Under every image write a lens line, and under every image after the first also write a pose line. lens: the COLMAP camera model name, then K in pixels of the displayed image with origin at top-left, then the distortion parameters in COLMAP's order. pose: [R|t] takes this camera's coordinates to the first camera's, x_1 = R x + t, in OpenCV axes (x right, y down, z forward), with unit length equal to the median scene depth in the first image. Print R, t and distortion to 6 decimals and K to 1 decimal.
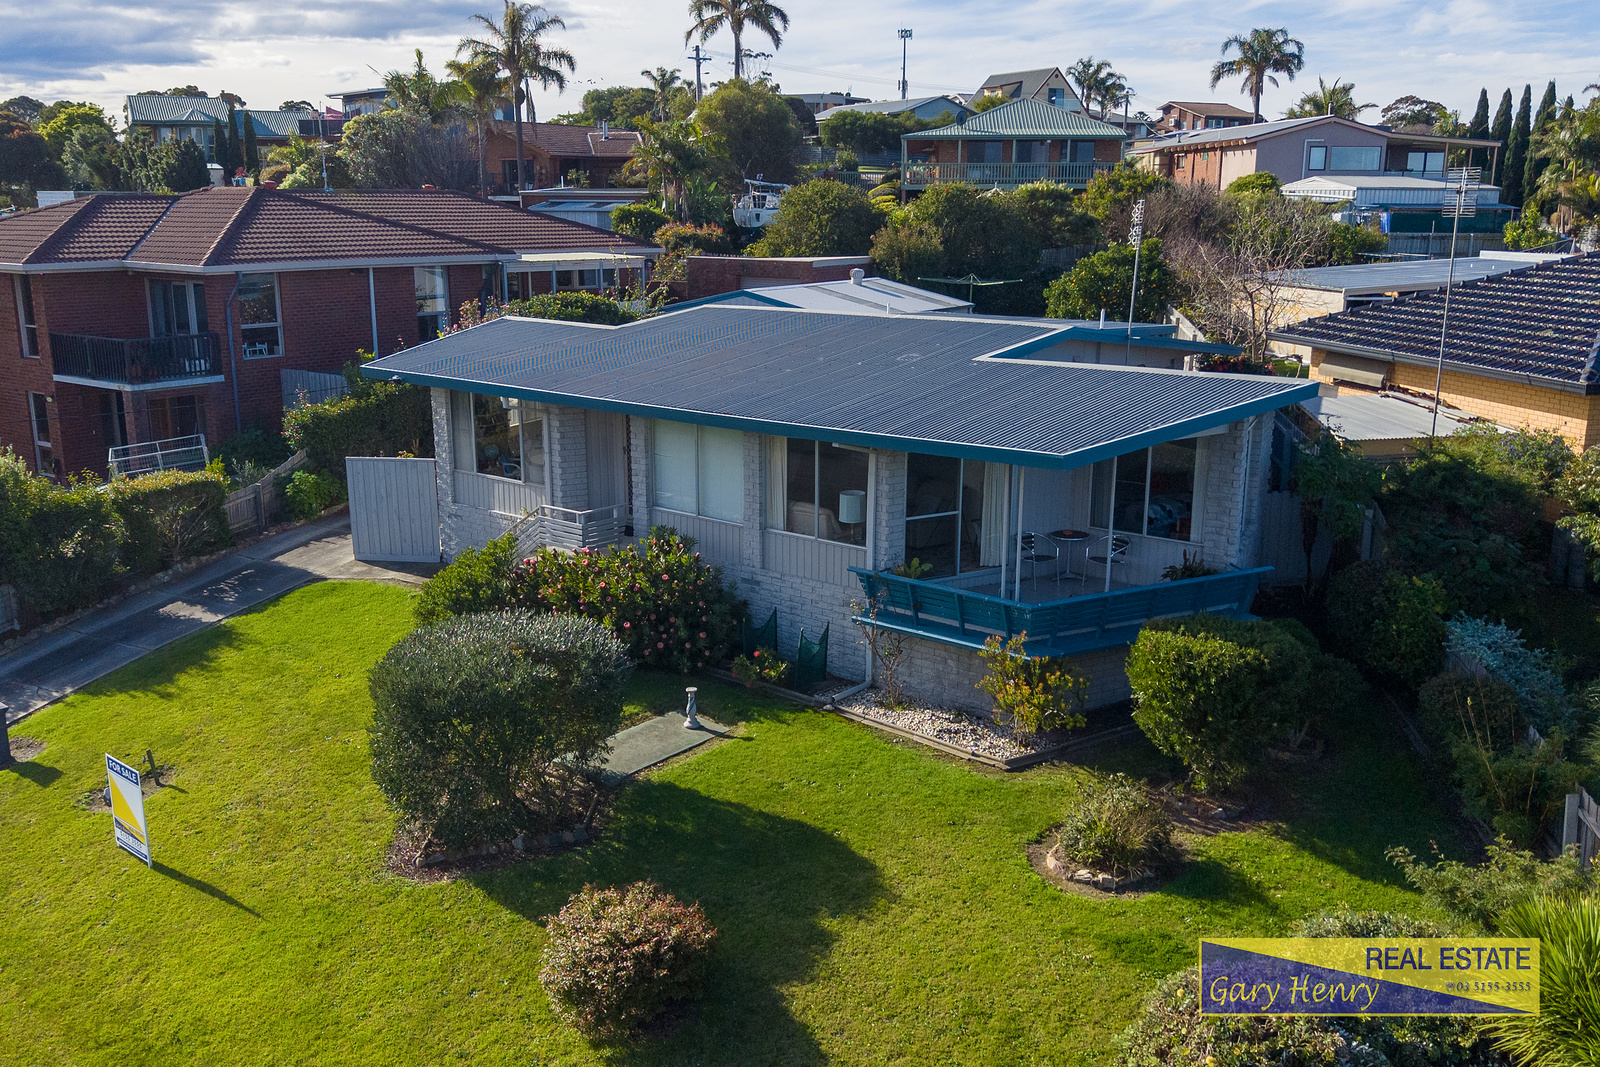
lens RADIAL K [[1481.7, 0, 800.0], [0, 1481.7, 533.5], [0, 0, 1]] dist [-0.001771, 0.155020]
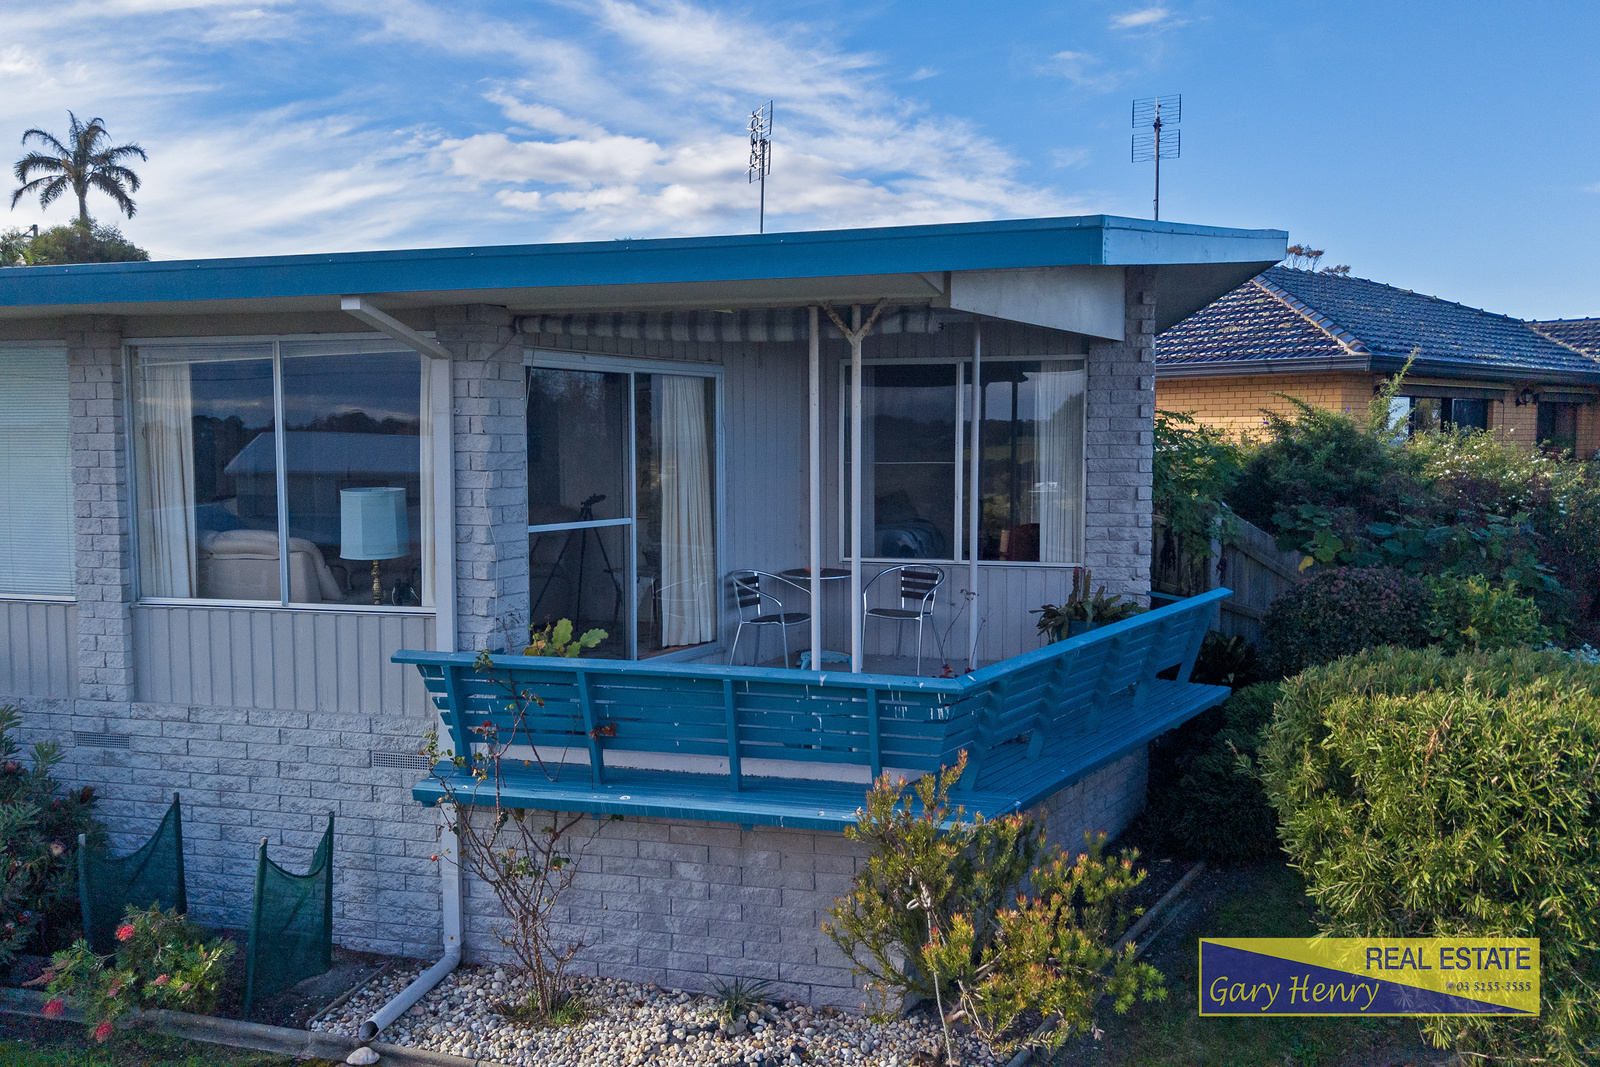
lens RADIAL K [[1221.5, 0, 800.0], [0, 1221.5, 533.5], [0, 0, 1]] dist [-0.007824, -0.012028]
pose [[0.885035, -0.032606, 0.464382, -0.017631], [0.105994, 0.985457, -0.132814, 0.041886], [-0.453298, 0.166767, 0.875620, 0.634887]]
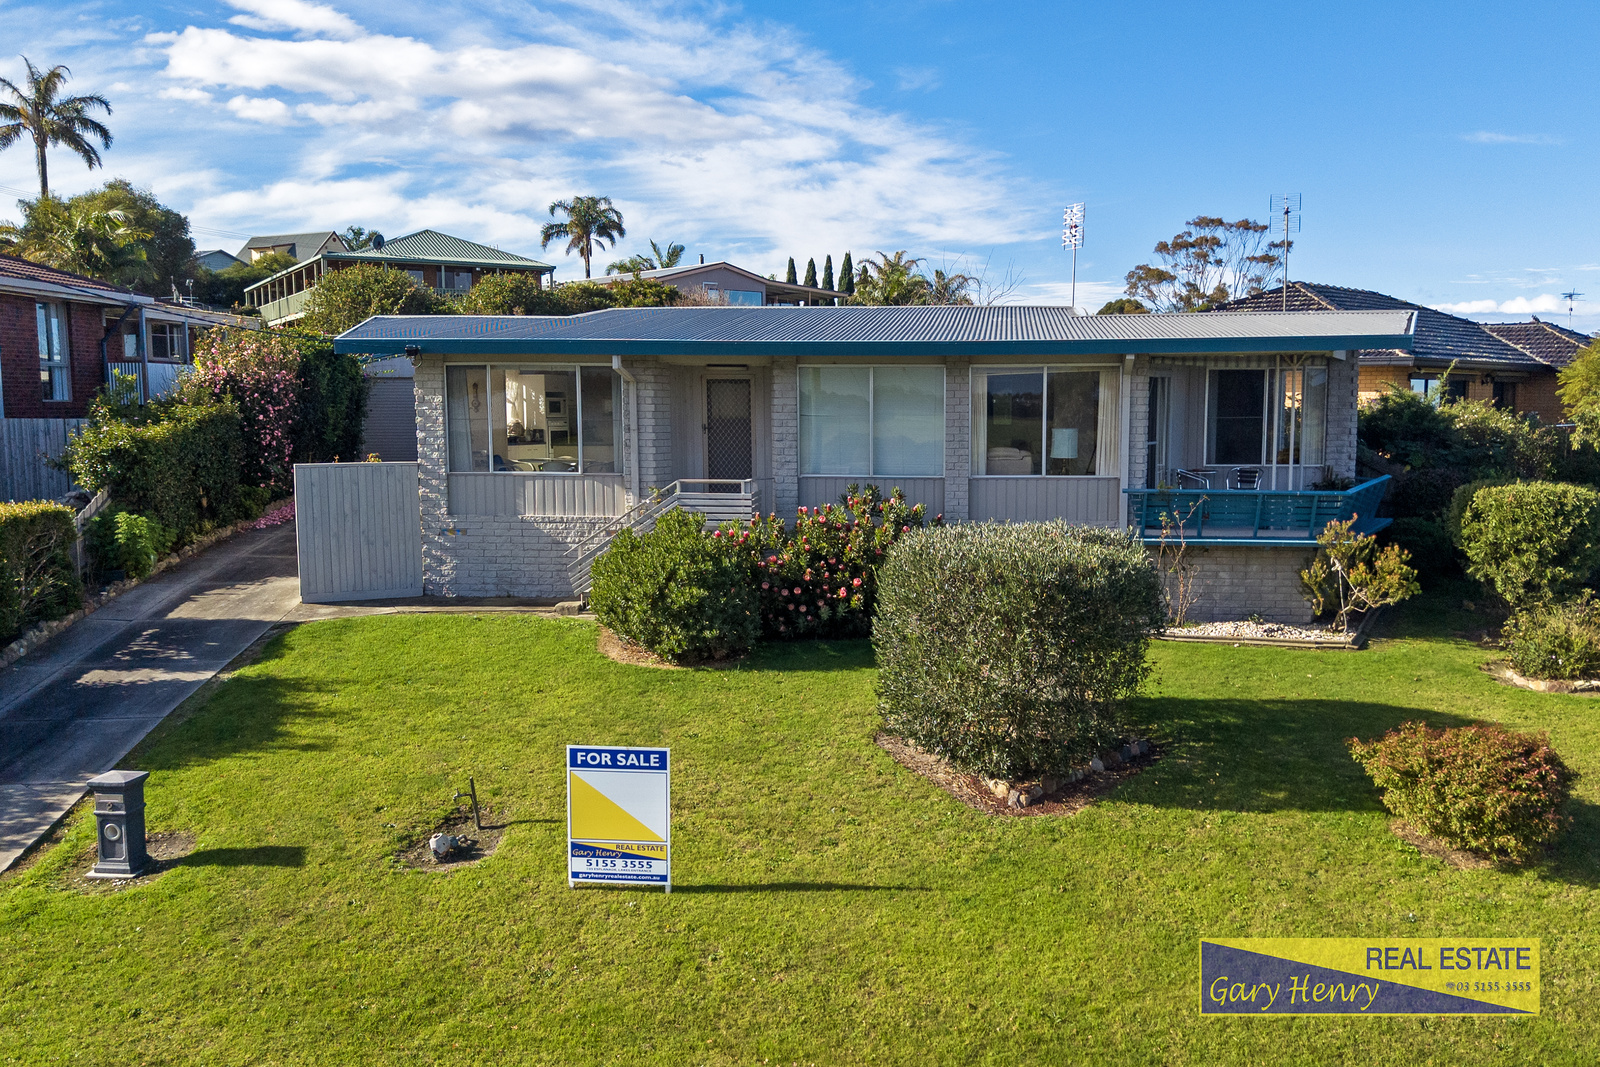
lens RADIAL K [[1458.4, 0, 800.0], [0, 1458.4, 533.5], [0, 0, 1]] dist [-0.012310, 0.006688]
pose [[0.810784, -0.045115, 0.583604, -0.660281], [0.130222, 0.985942, -0.104696, 0.116677], [-0.570677, 0.160884, 0.805261, 0.330424]]
